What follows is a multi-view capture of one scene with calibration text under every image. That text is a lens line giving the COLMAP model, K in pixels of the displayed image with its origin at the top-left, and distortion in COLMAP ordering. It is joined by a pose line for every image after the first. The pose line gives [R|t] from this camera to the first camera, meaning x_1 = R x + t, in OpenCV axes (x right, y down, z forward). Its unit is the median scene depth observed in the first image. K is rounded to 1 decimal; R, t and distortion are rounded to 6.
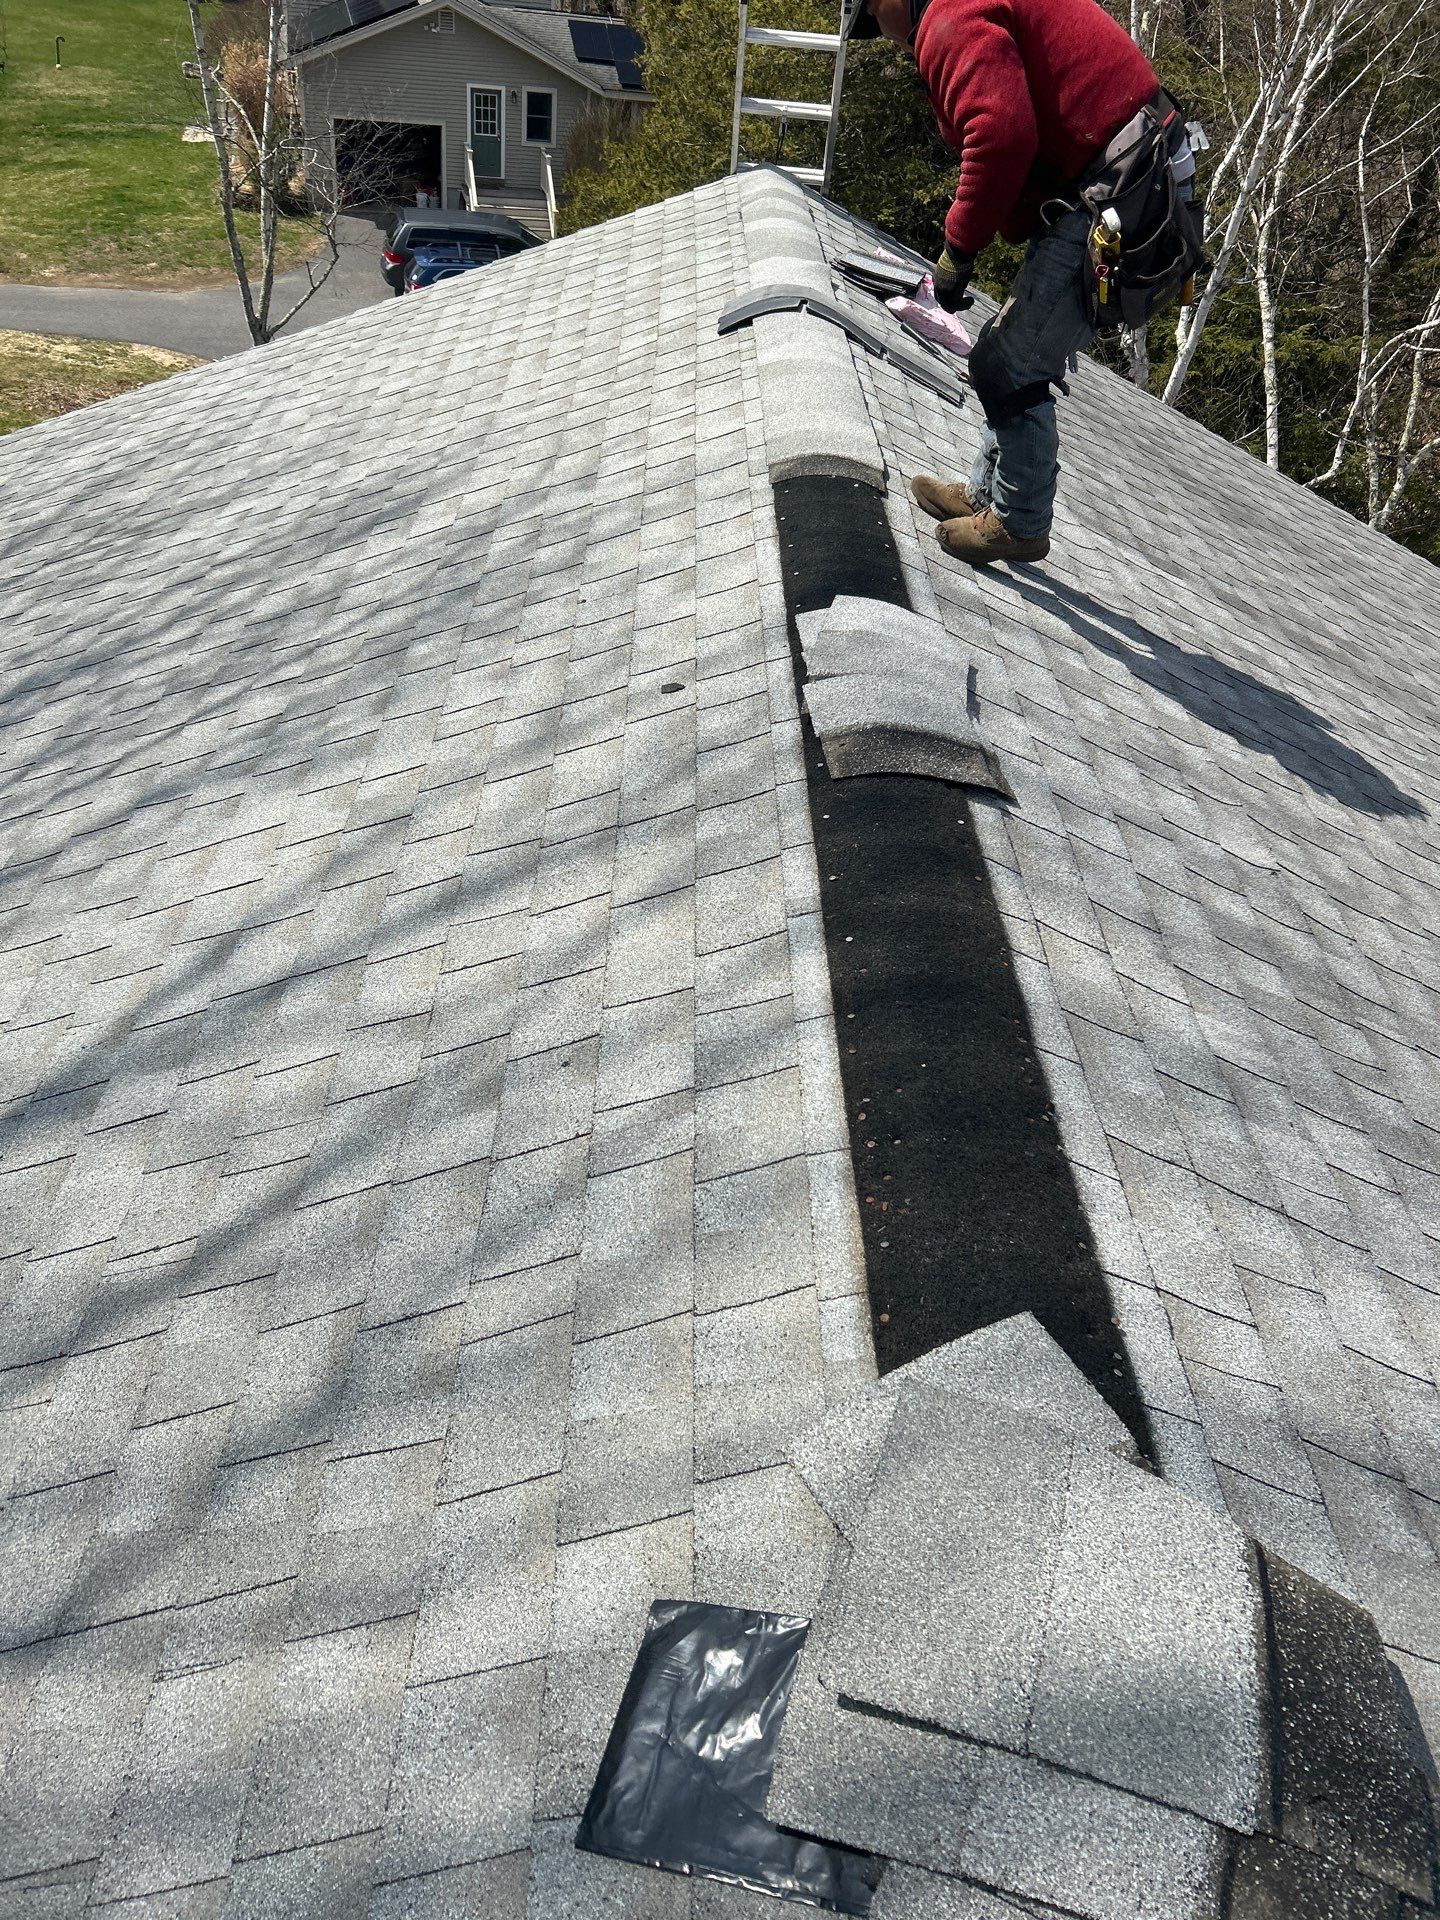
lens RADIAL K [[1454.2, 0, 712.2], [0, 1454.2, 944.9], [0, 0, 1]] dist [0.043932, -0.041631]
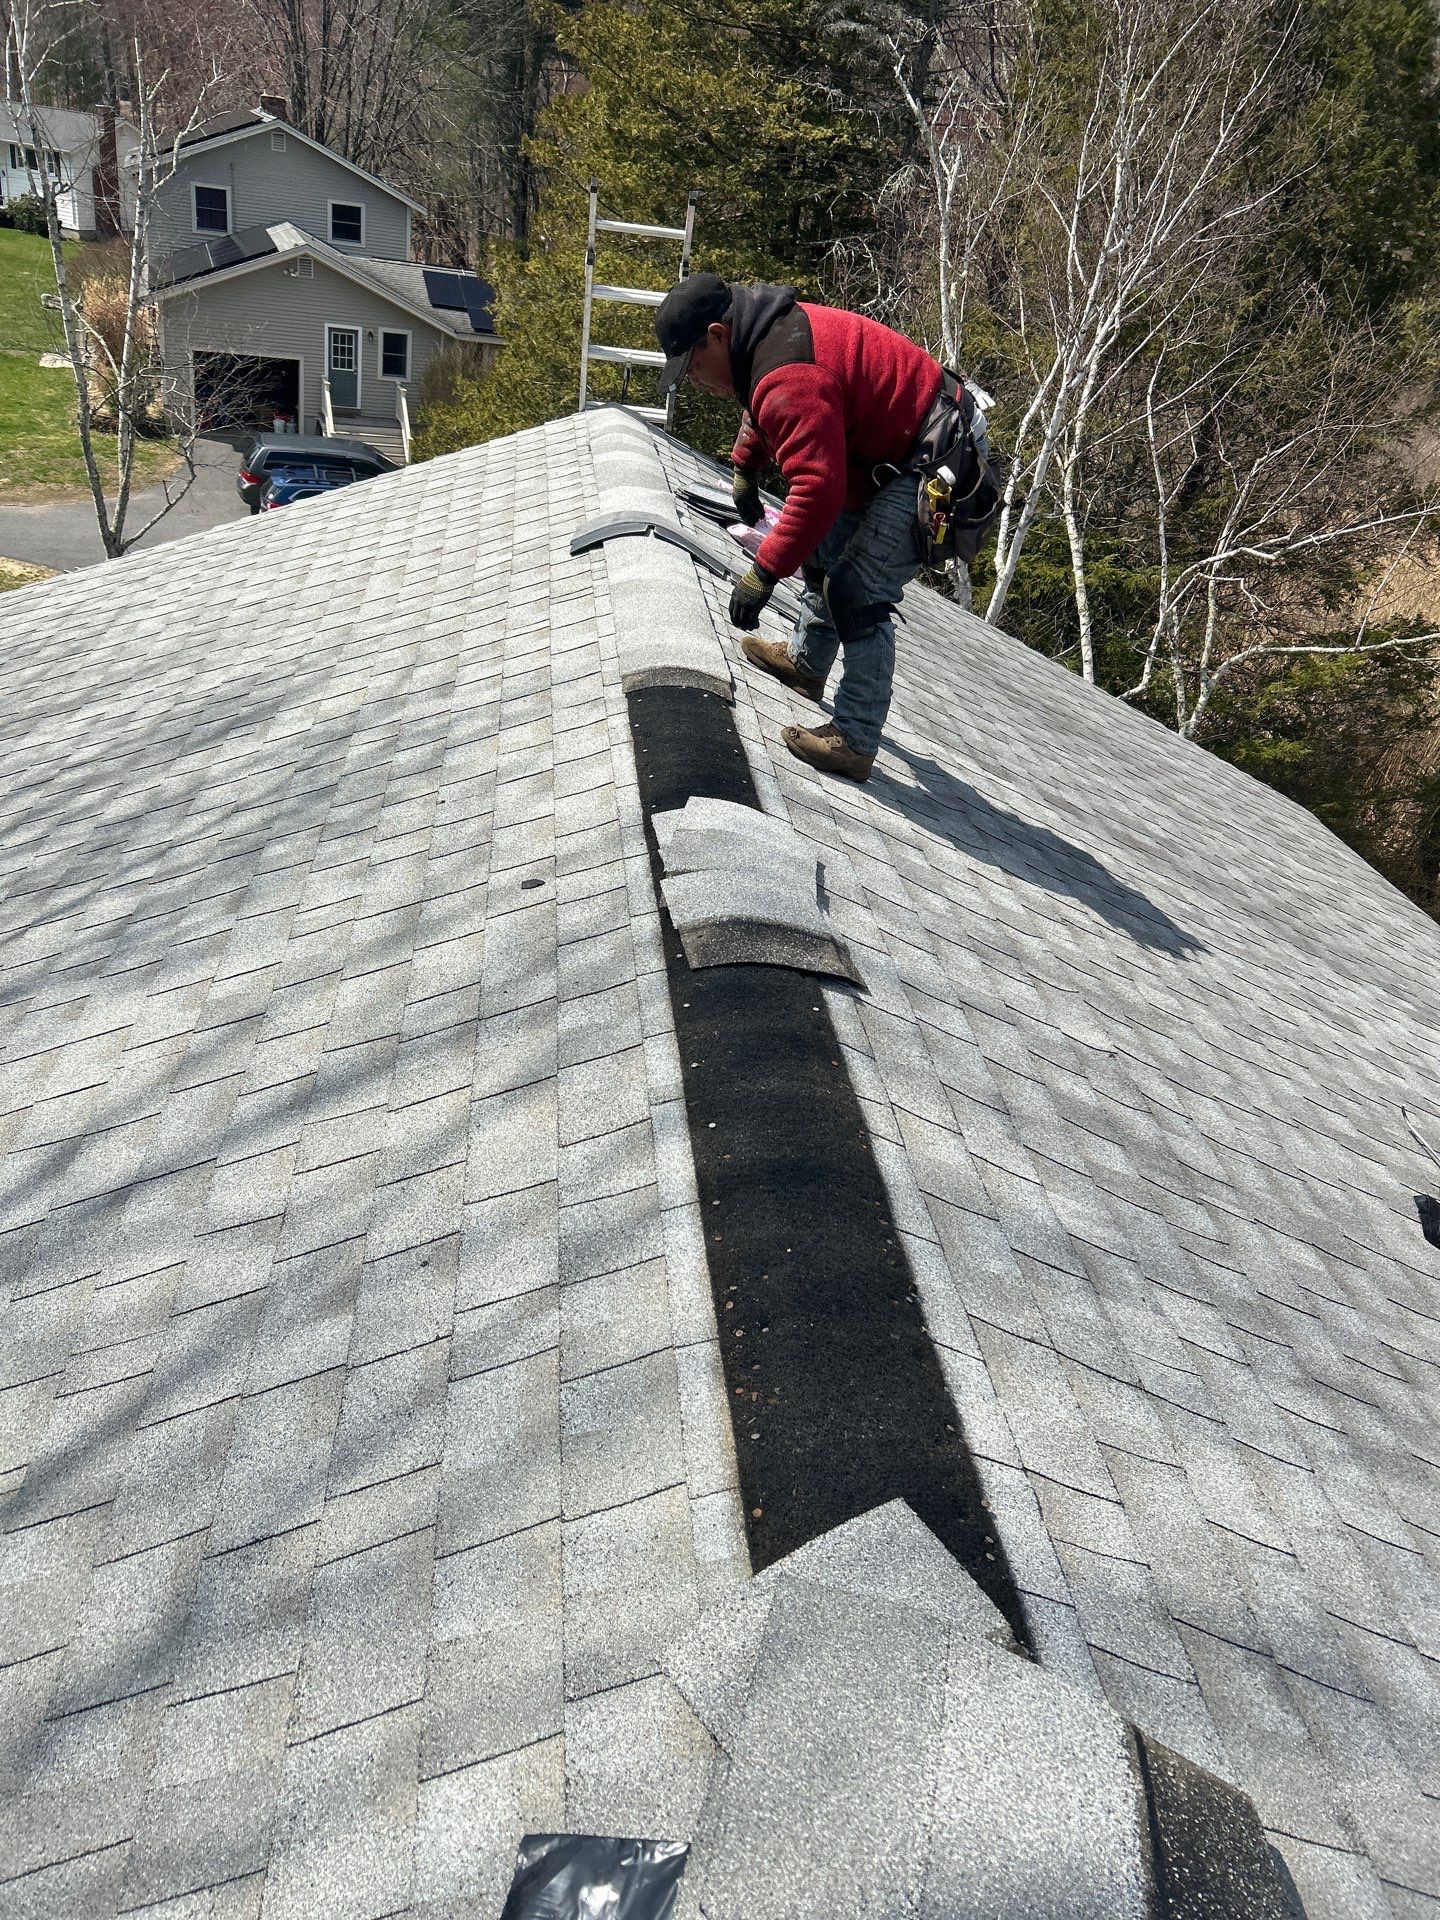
lens RADIAL K [[1454.2, 0, 712.2], [0, 1454.2, 944.9], [0, 0, 1]] dist [0.043932, -0.041631]
pose [[0.995018, -0.011792, 0.098999, -0.001655], [0.024929, 0.990865, -0.132533, 0.002015], [-0.096532, 0.134341, 0.986222, -0.006807]]
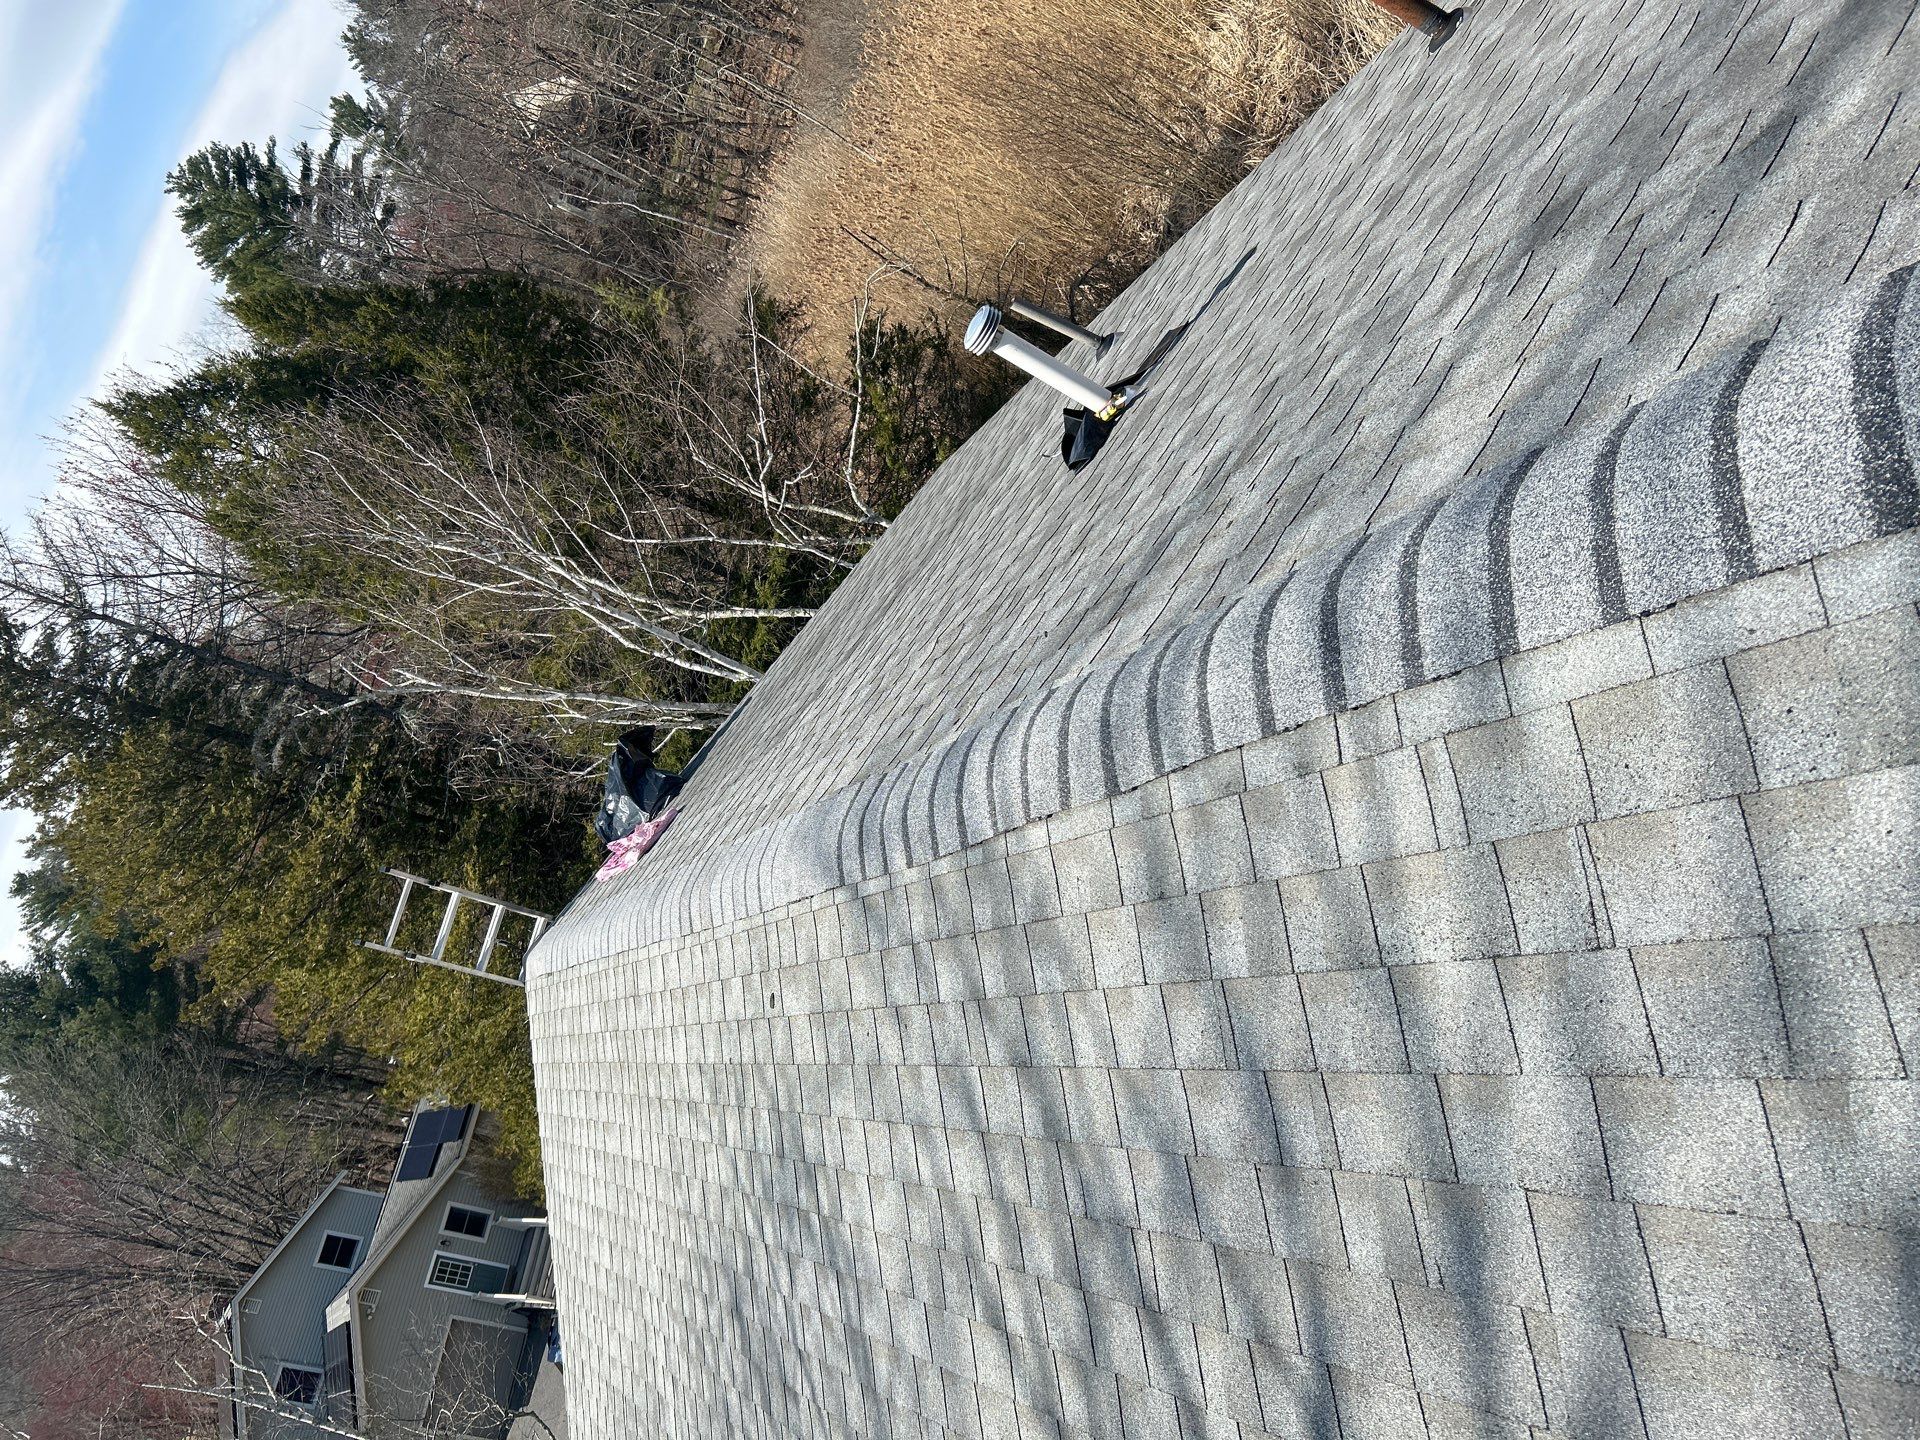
lens RADIAL K [[1438.8, 0, 960.0], [0, 1438.8, 720.0], [0, 0, 1]] dist [0.078978, -0.103517]
pose [[0.137704, -0.951227, 0.276050, -0.095993], [0.967075, 0.068902, -0.244987, 0.233922], [0.214018, 0.300697, 0.929396, -0.306758]]
